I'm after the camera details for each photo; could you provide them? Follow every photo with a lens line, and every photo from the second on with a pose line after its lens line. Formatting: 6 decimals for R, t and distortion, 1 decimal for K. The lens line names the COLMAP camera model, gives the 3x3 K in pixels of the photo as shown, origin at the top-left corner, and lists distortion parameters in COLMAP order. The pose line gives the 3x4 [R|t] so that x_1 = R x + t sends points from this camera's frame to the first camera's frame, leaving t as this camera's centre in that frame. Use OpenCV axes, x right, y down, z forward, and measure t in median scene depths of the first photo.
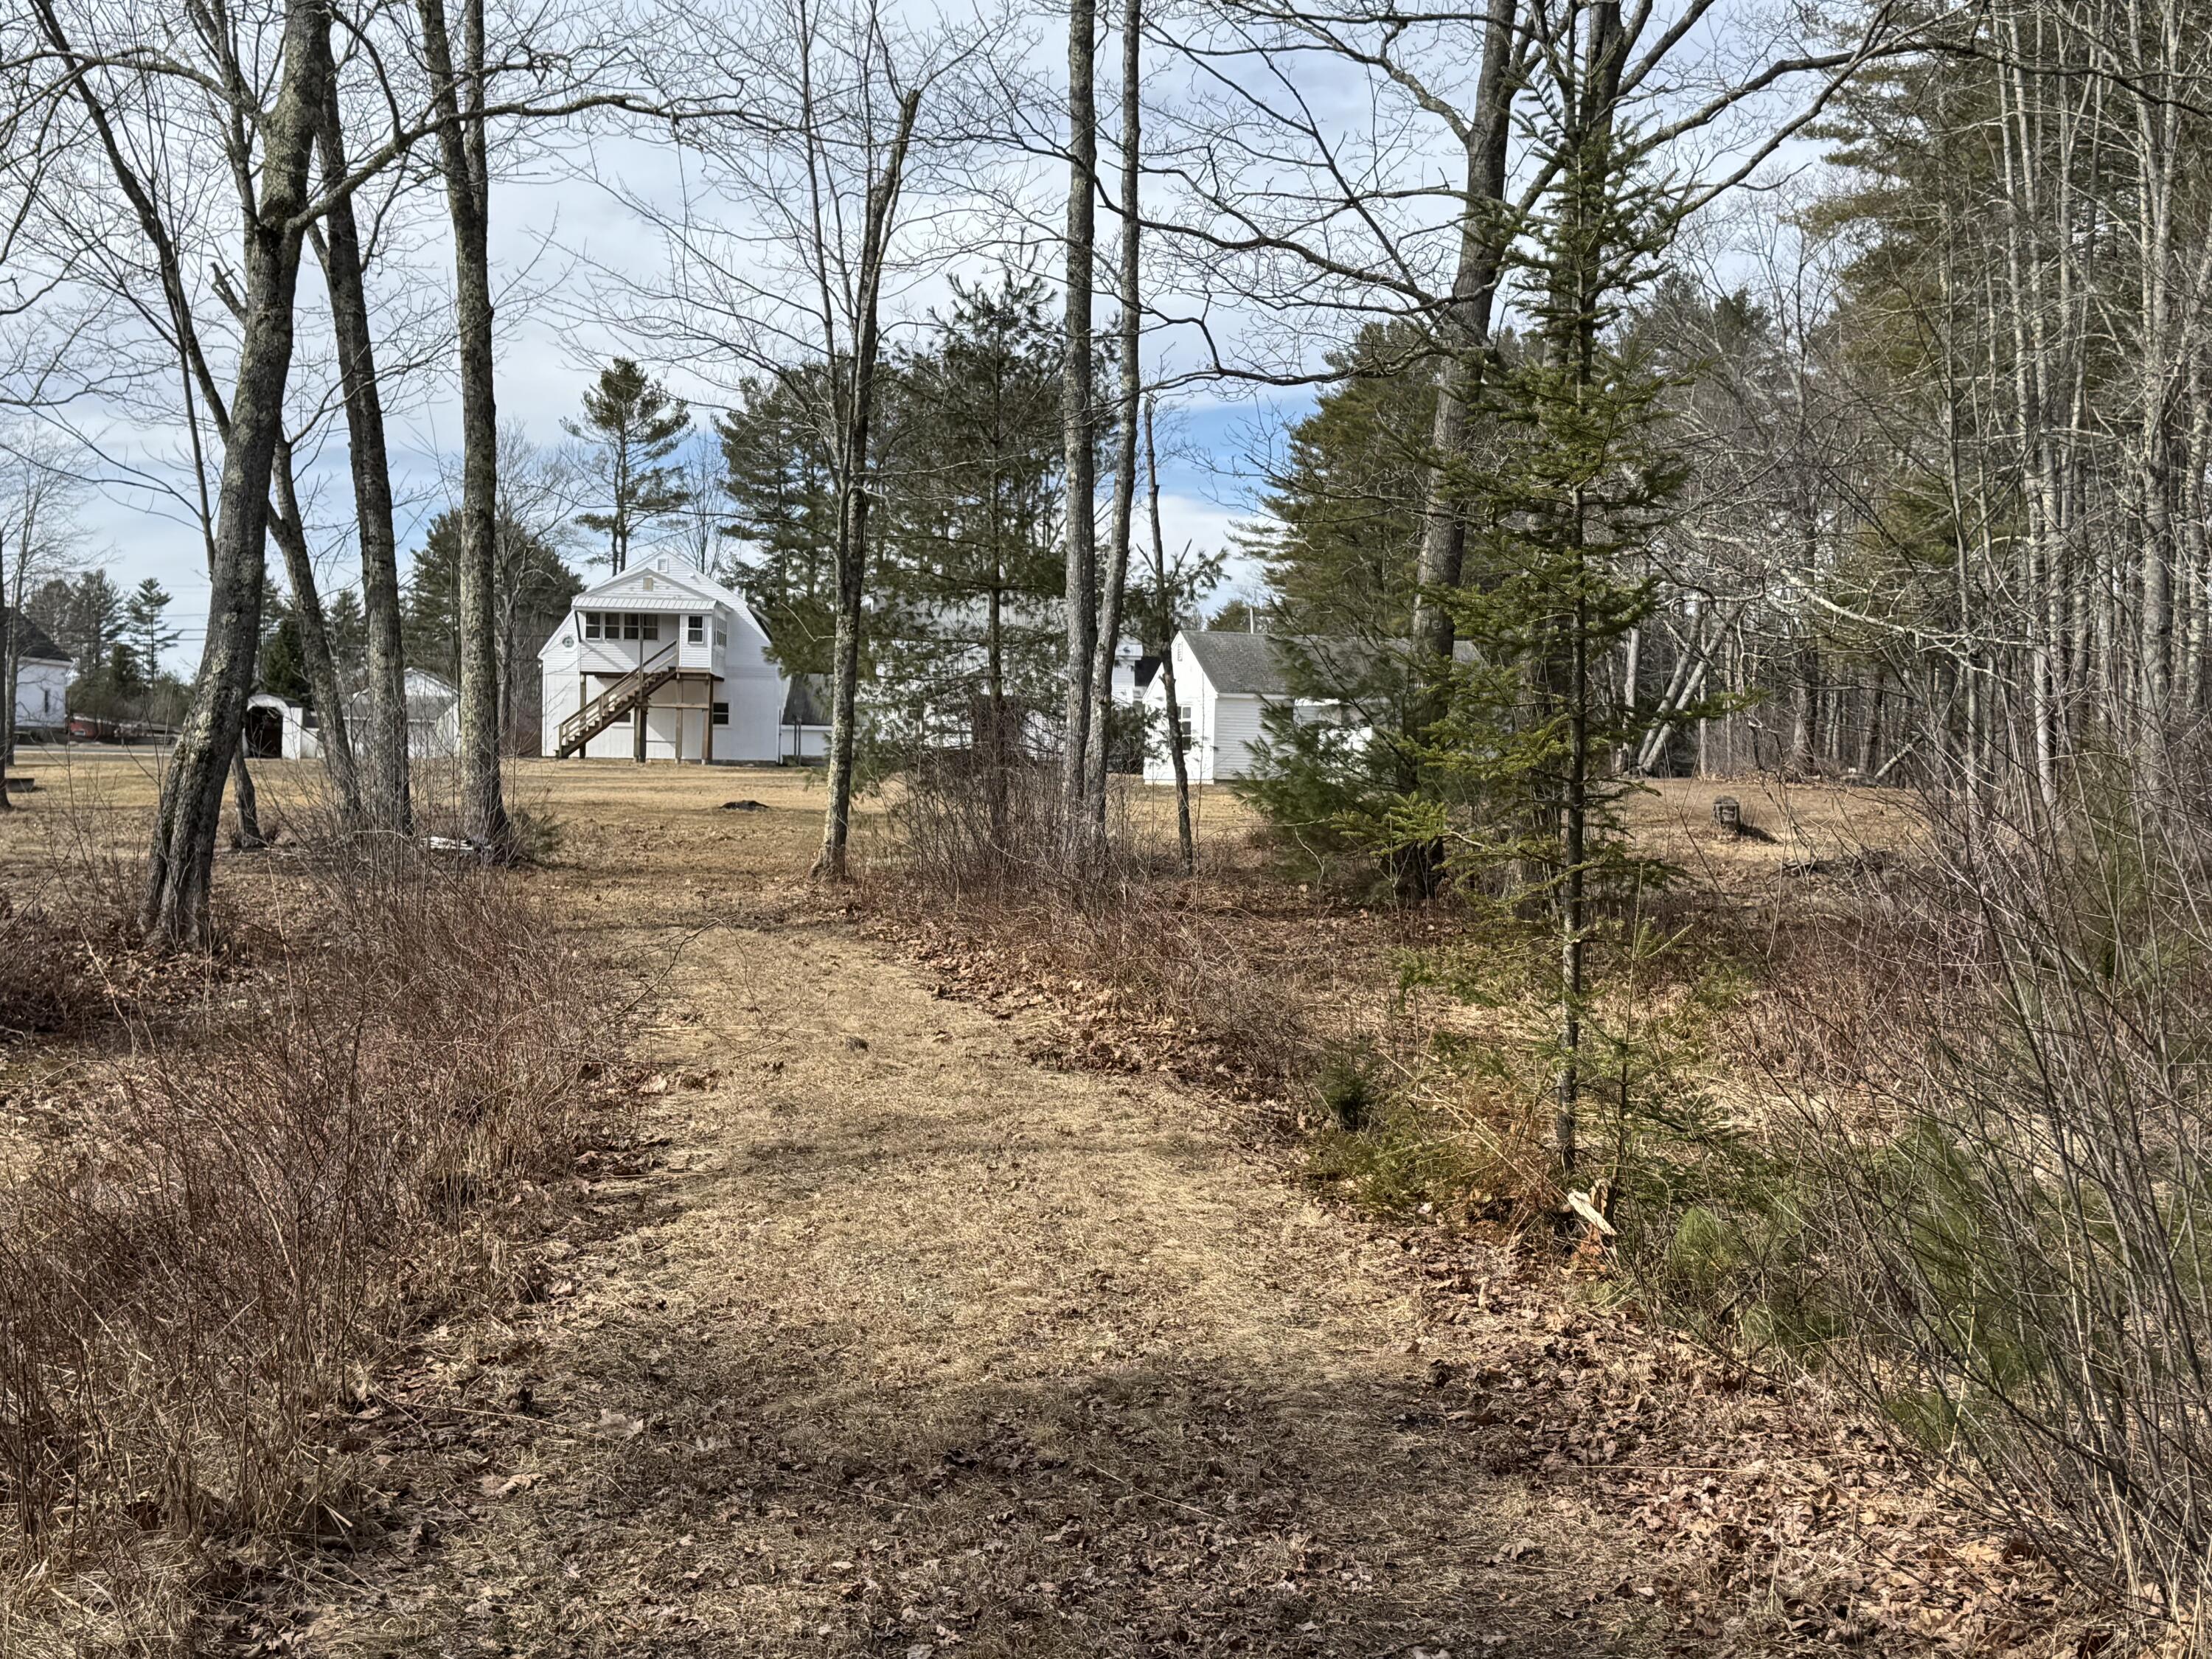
lens RADIAL K [[2838.3, 0, 1106.0], [0, 2838.3, 829.5], [0, 0, 1]] dist [0.099139, -0.010795]
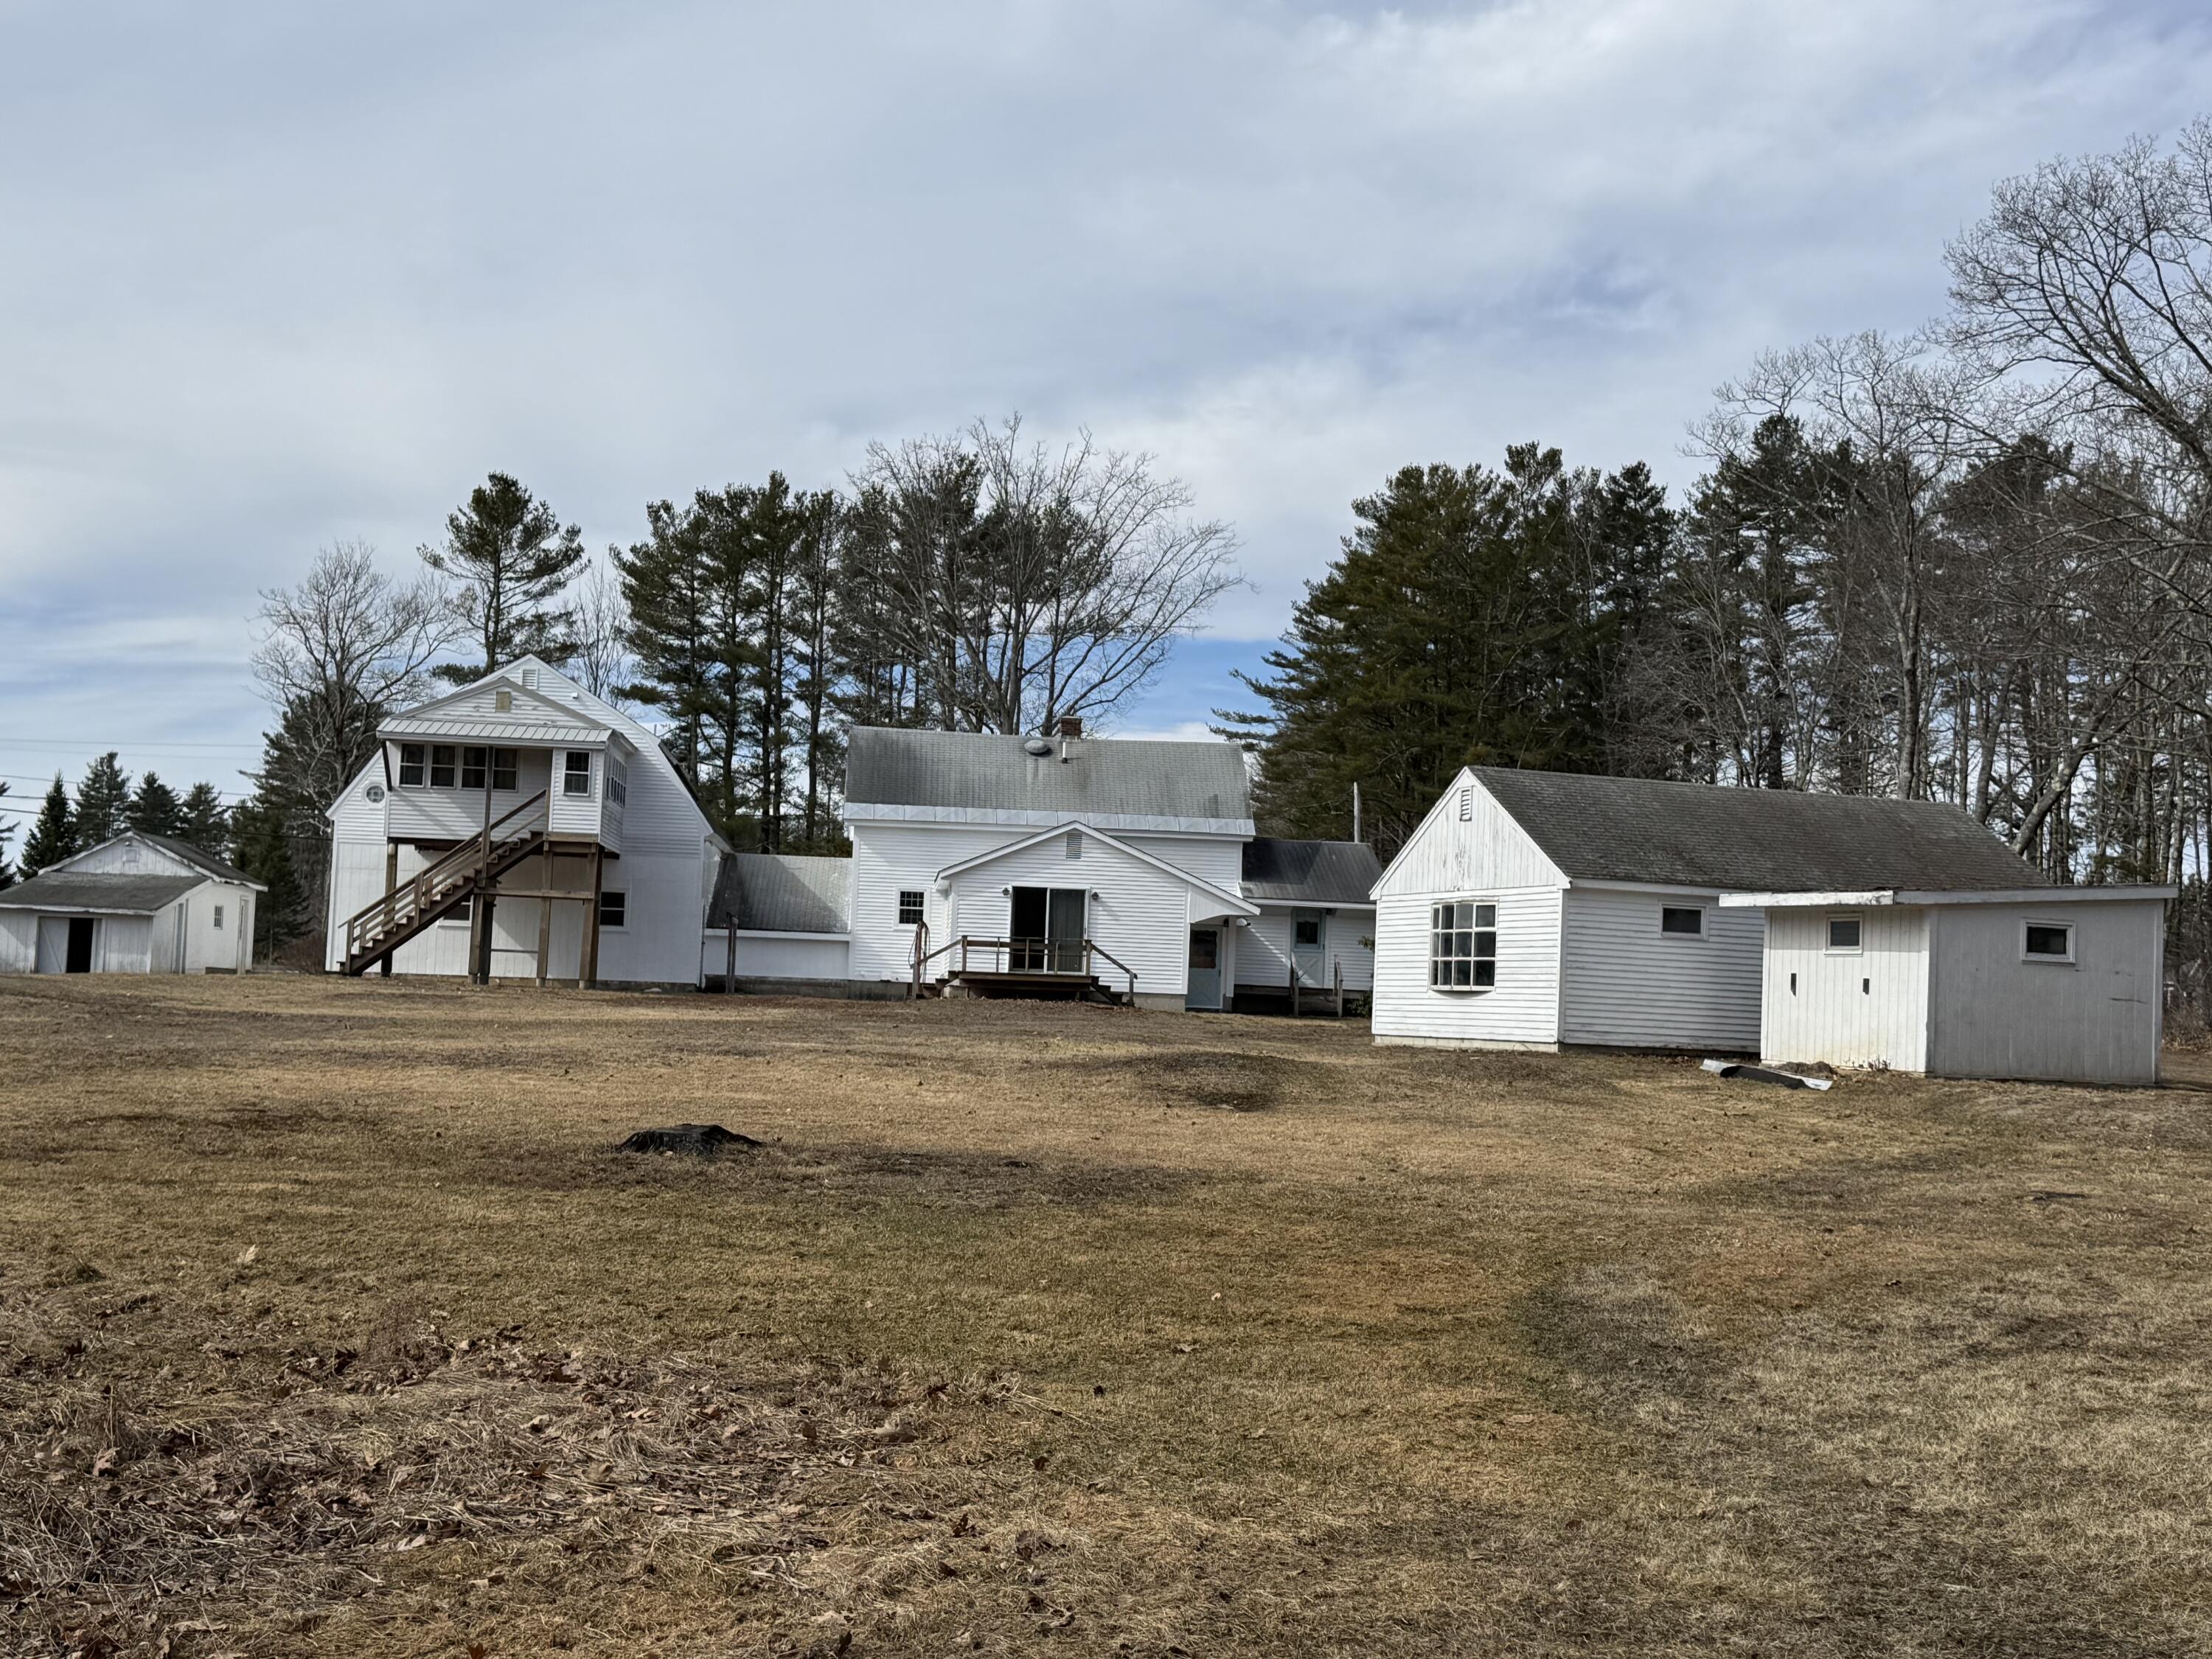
lens RADIAL K [[2282.2, 0, 1106.0], [0, 2282.2, 829.5], [0, 0, 1]] dist [0.072498, 0.008131]
pose [[0.996450, 0.024333, 0.080594, -0.064642], [-0.017170, 0.995936, -0.088414, -0.014302], [-0.082418, 0.086717, 0.992818, 0.462699]]
